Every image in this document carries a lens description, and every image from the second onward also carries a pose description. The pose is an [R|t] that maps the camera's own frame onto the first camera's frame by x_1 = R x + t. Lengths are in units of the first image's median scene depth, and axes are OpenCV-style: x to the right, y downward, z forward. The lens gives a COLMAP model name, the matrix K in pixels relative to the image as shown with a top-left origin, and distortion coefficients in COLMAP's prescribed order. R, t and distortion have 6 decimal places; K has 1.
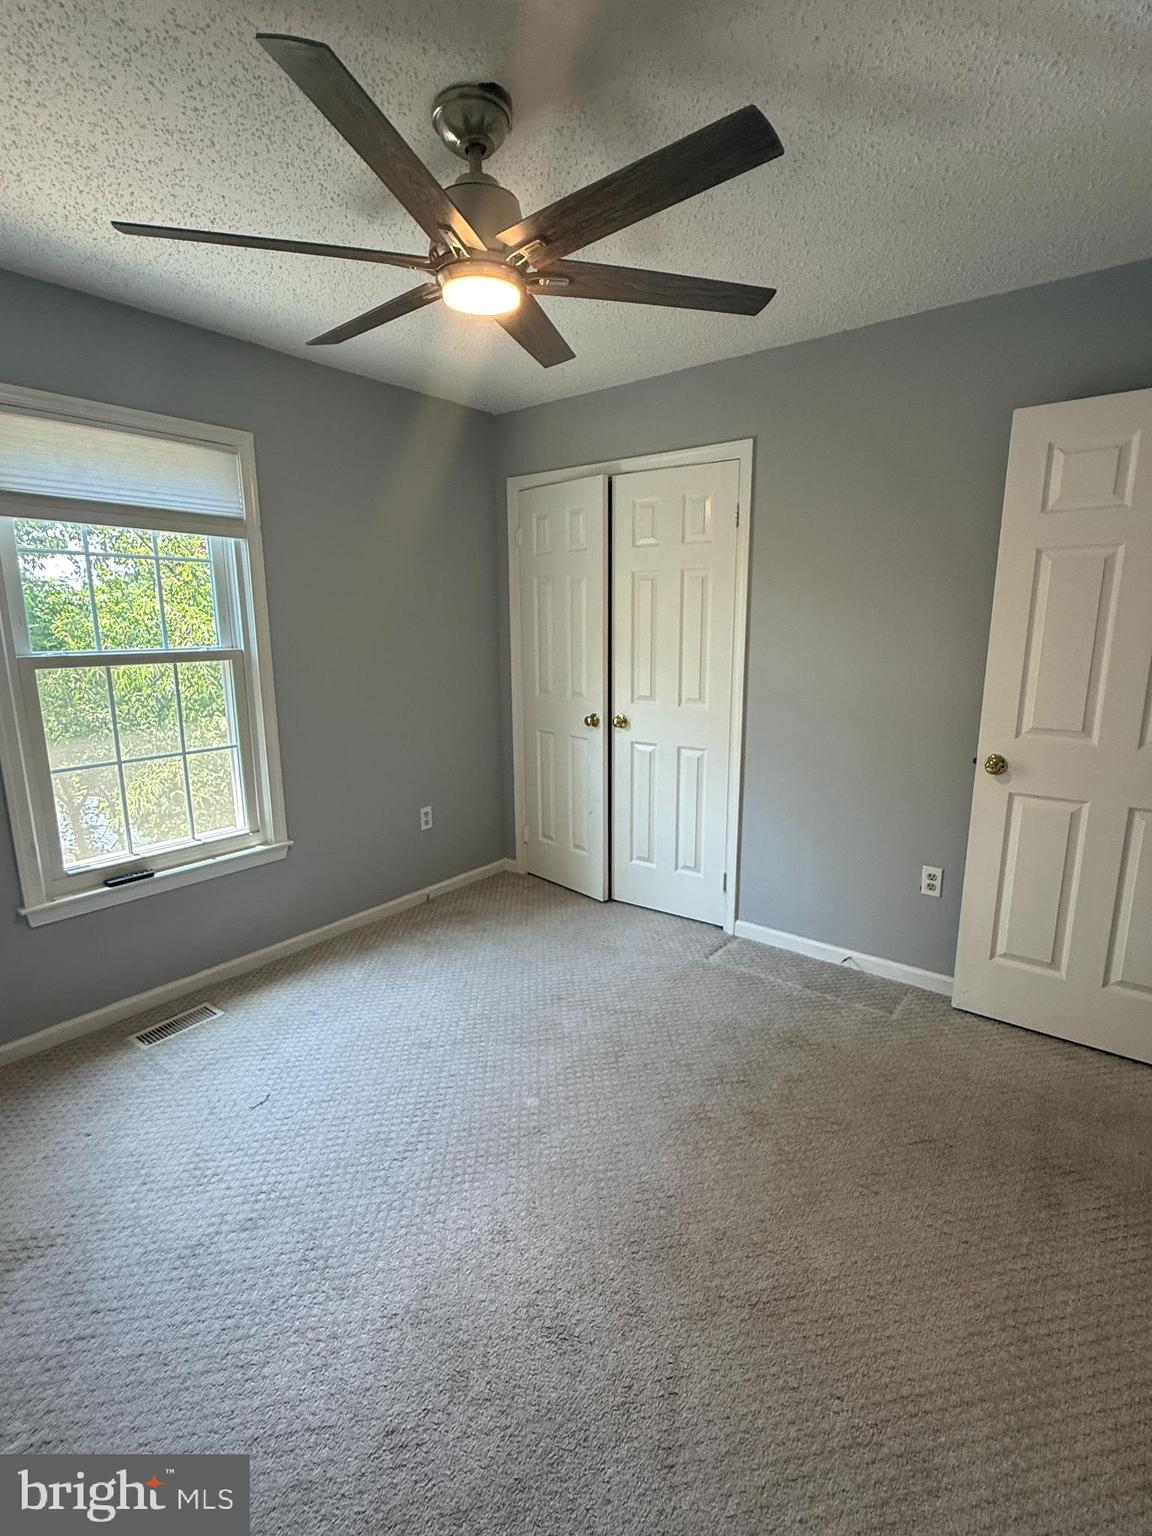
lens RADIAL K [[726.8, 0, 576.0], [0, 726.8, 768.0], [0, 0, 1]] dist [0.001761, 0.000203]
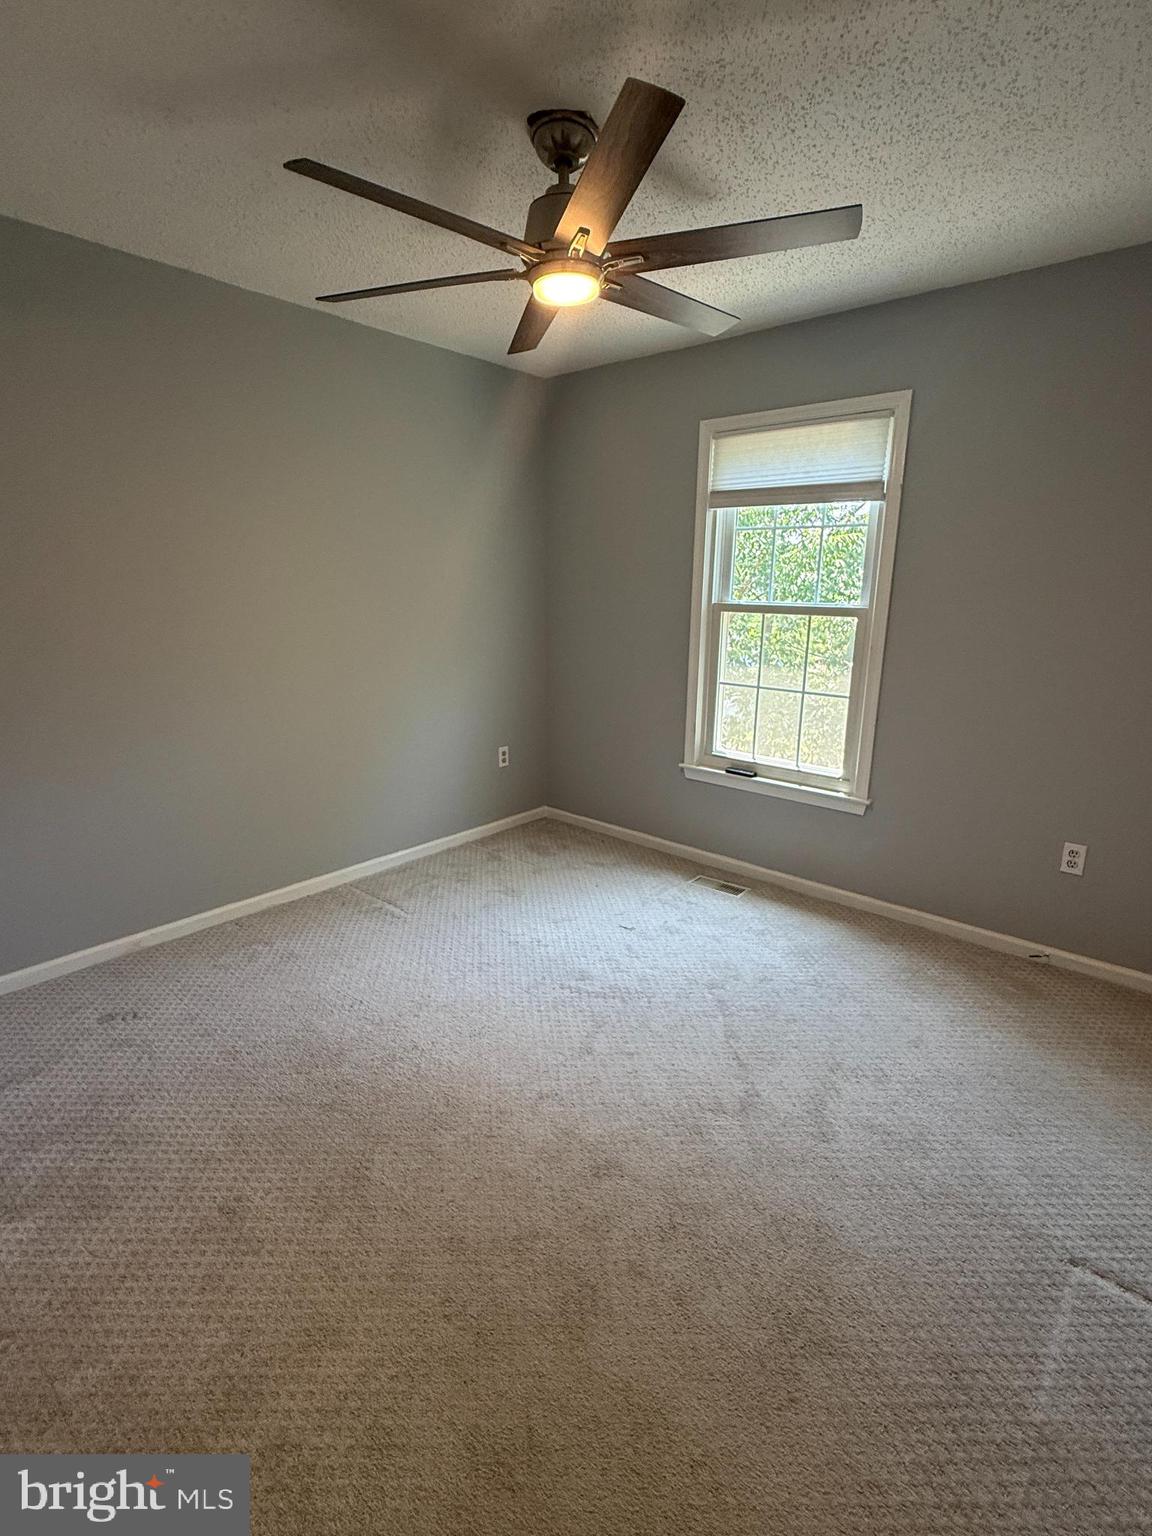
lens RADIAL K [[744.4, 0, 576.0], [0, 744.4, 768.0], [0, 0, 1]] dist [-0.001452, -0.000138]
pose [[-0.049178, 0.258610, -0.964729, 0.682105], [-0.205751, 0.942558, 0.263155, -0.146373], [0.977368, 0.211435, 0.006856, 0.649976]]
